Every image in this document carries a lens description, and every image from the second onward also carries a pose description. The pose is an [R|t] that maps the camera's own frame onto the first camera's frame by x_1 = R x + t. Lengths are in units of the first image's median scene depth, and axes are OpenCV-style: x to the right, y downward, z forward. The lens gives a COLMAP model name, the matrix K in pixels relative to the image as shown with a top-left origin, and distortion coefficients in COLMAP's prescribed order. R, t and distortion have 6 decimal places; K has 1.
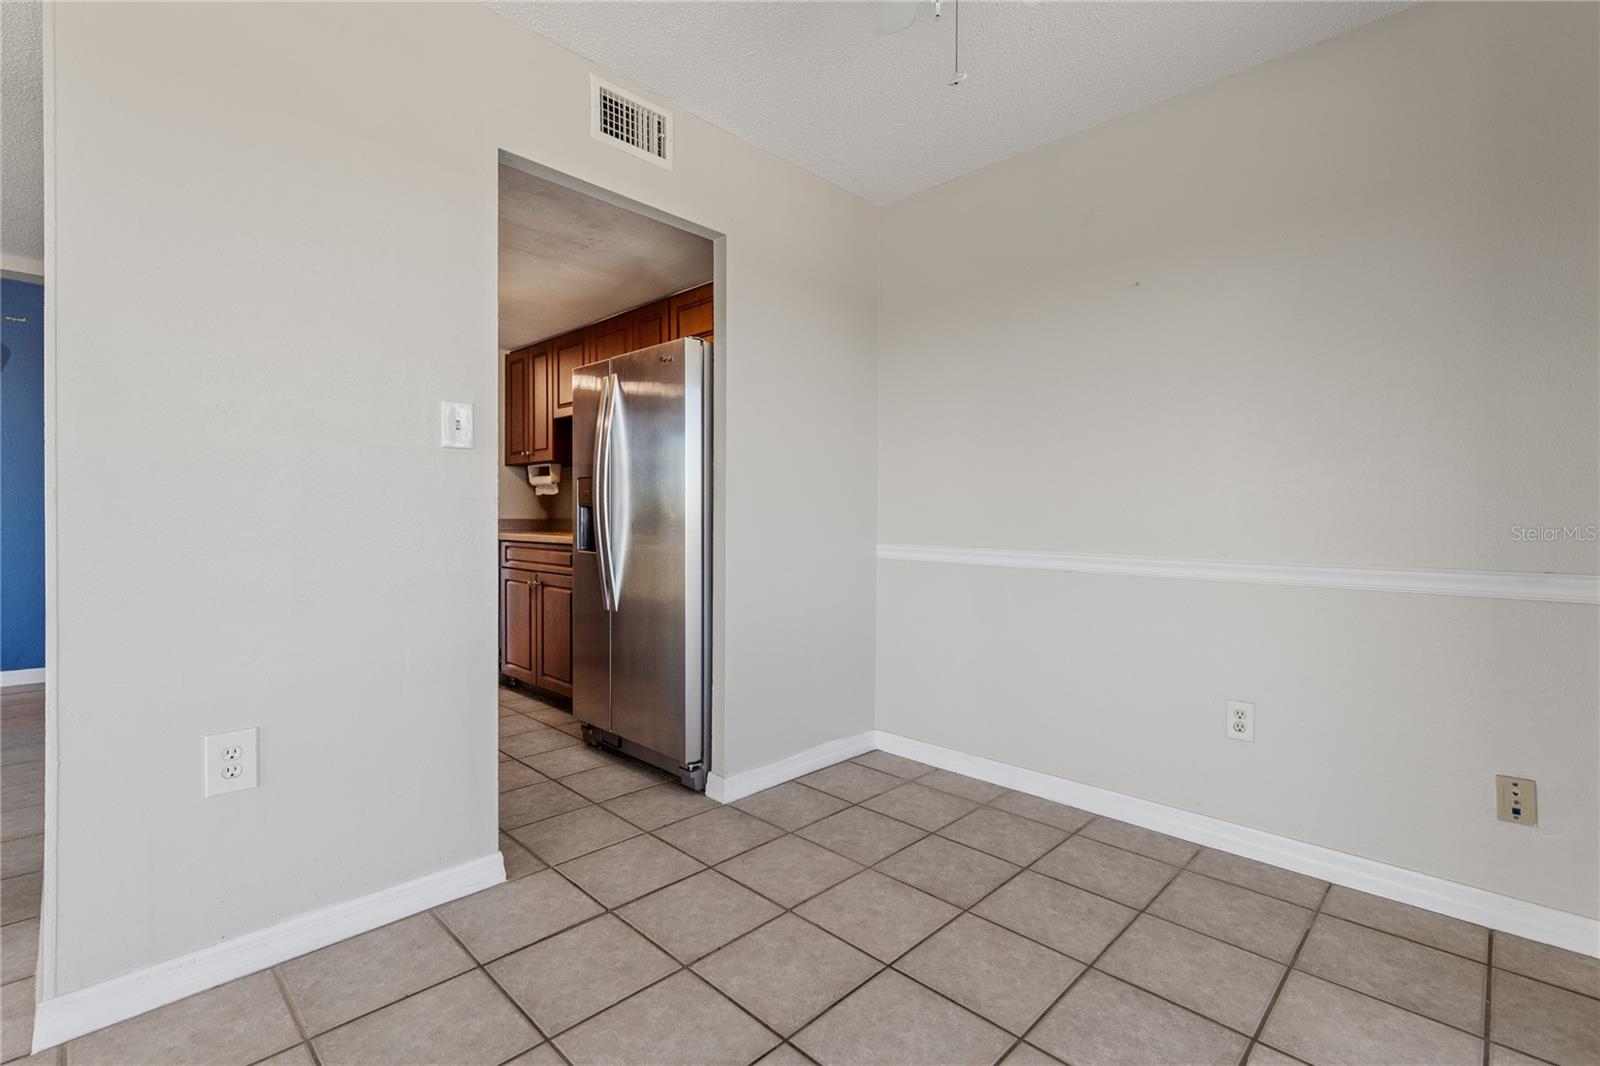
lens RADIAL K [[720.1, 0, 805.4], [0, 720.1, 518.1], [0, 0, 1]] dist [0.003134, -0.000085]
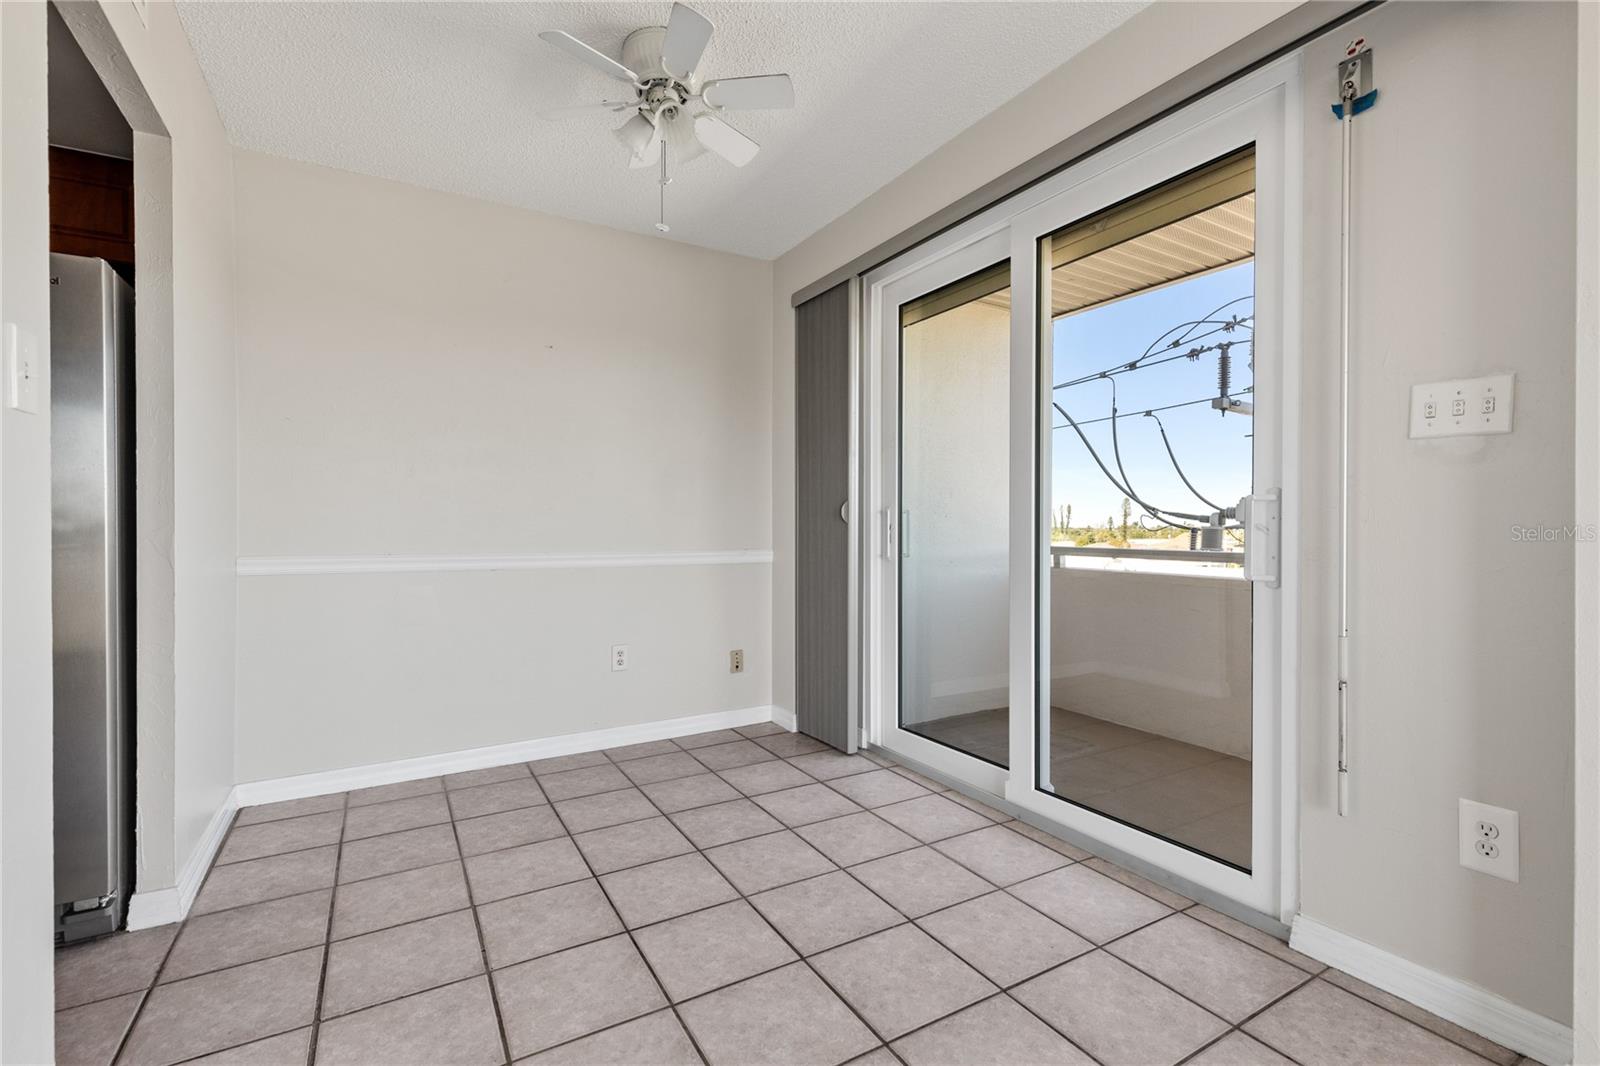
lens RADIAL K [[719.7, 0, 801.1], [0, 719.7, 526.4], [0, 0, 1]] dist [0.002013, -0.000091]
pose [[0.267683, -0.010327, 0.963452, -0.748974], [0.008907, 0.999926, 0.008243, -0.004933], [-0.963466, 0.006375, 0.267756, 0.224458]]
